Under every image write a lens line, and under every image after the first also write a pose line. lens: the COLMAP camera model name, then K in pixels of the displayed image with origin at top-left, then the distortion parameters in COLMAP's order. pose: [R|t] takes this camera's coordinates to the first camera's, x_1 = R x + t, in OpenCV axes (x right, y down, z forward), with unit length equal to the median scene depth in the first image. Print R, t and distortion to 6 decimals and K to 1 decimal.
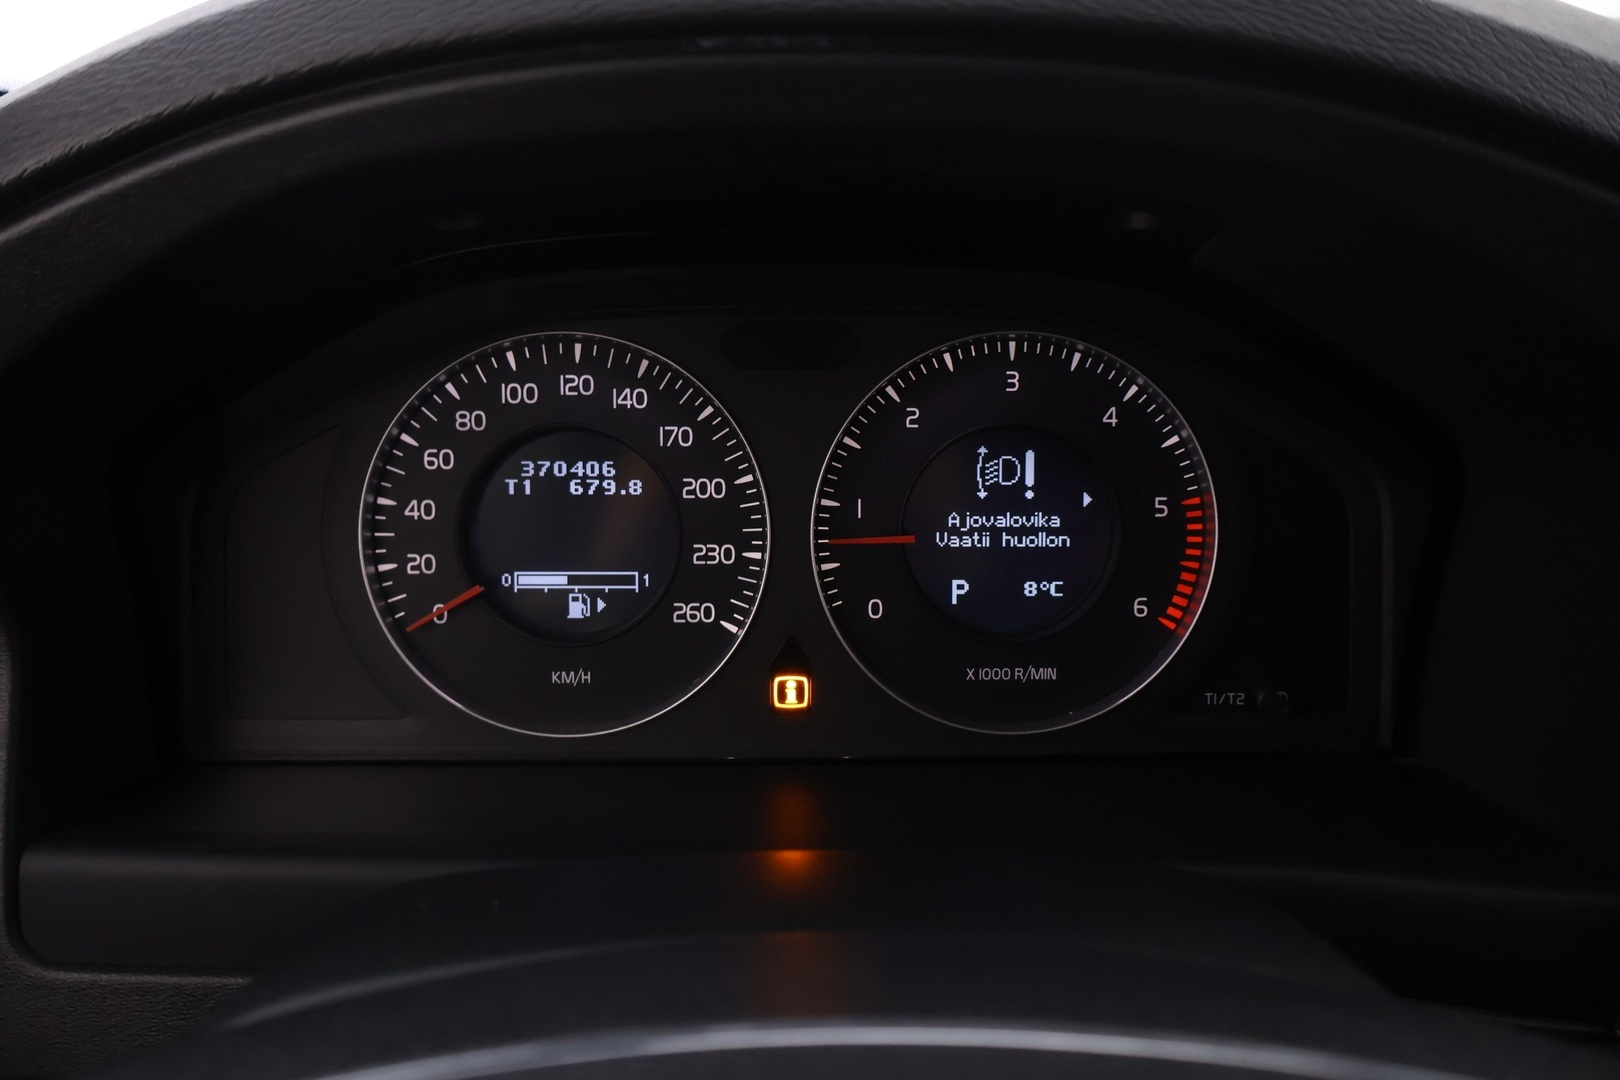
lens RADIAL K [[1336.1, 0, 799.6], [0, 1336.1, 537.1], [0, 0, 1]] dist [0.007804, -0.011992]
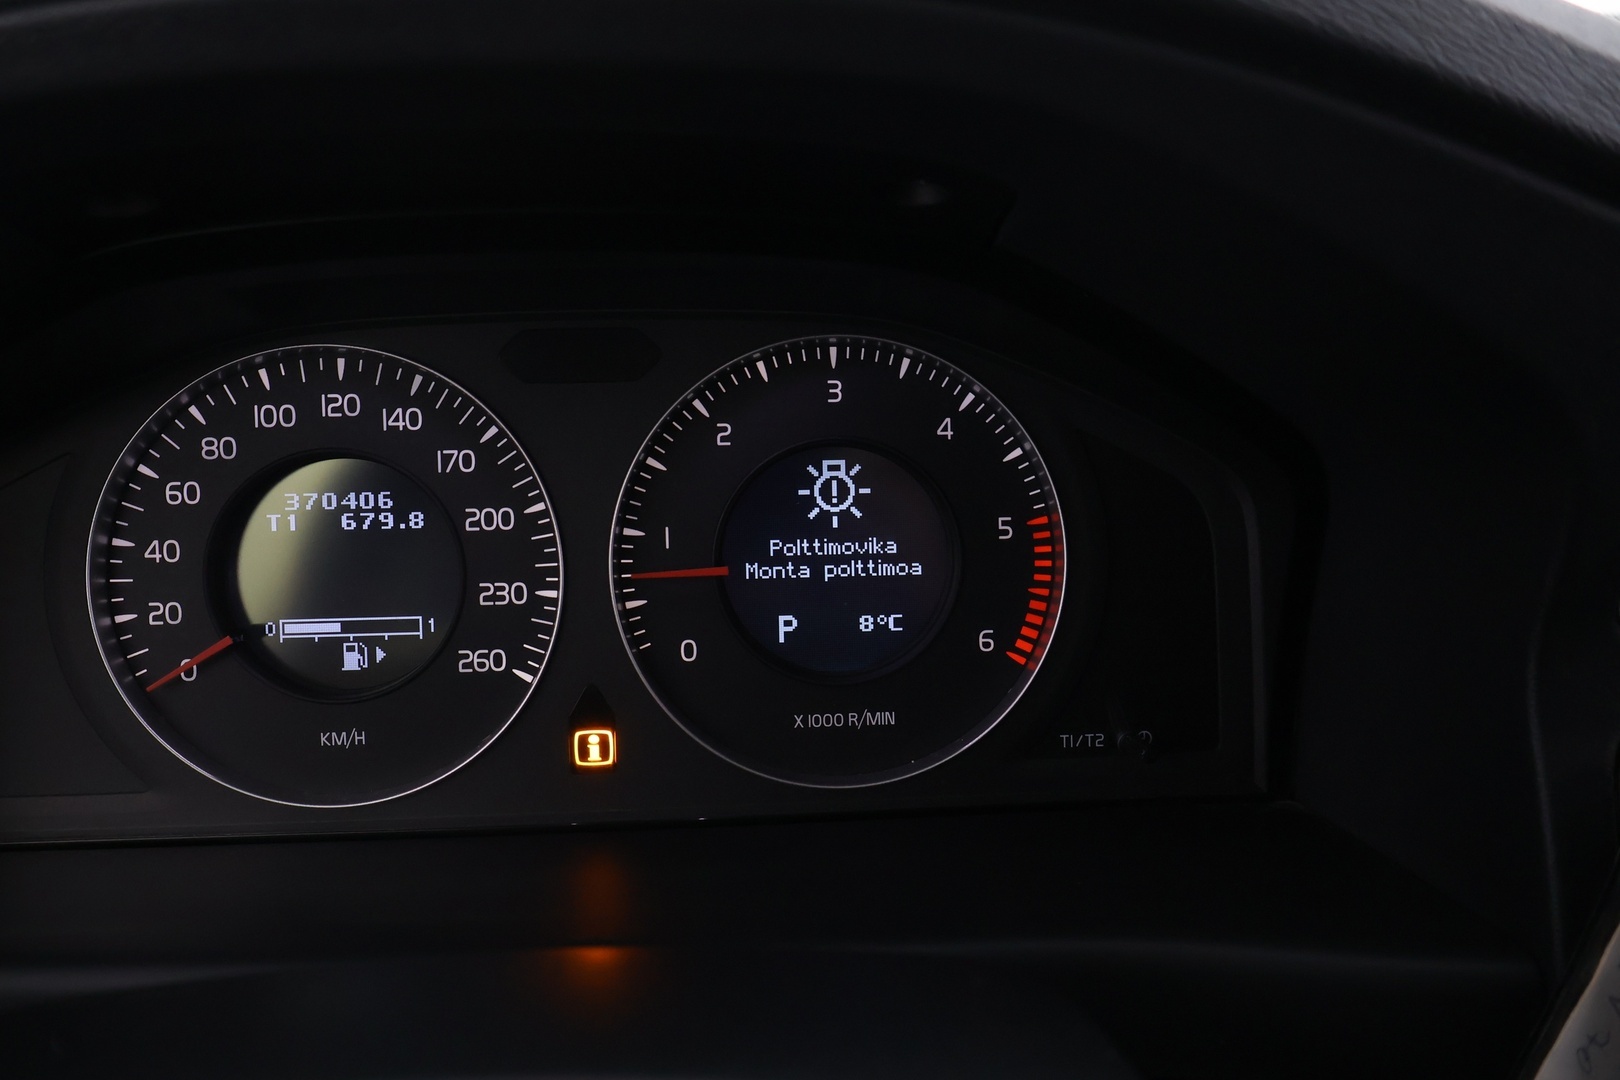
lens RADIAL K [[1336.1, 0, 814.7], [0, 1336.1, 538.1], [0, 0, 1]] dist [0.007804, -0.011992]
pose [[0.998964, -0.023876, 0.038731, 0.108562], [0.024882, 0.999360, -0.025693, 0.003990], [-0.038092, 0.026630, 0.998919, 0.110733]]
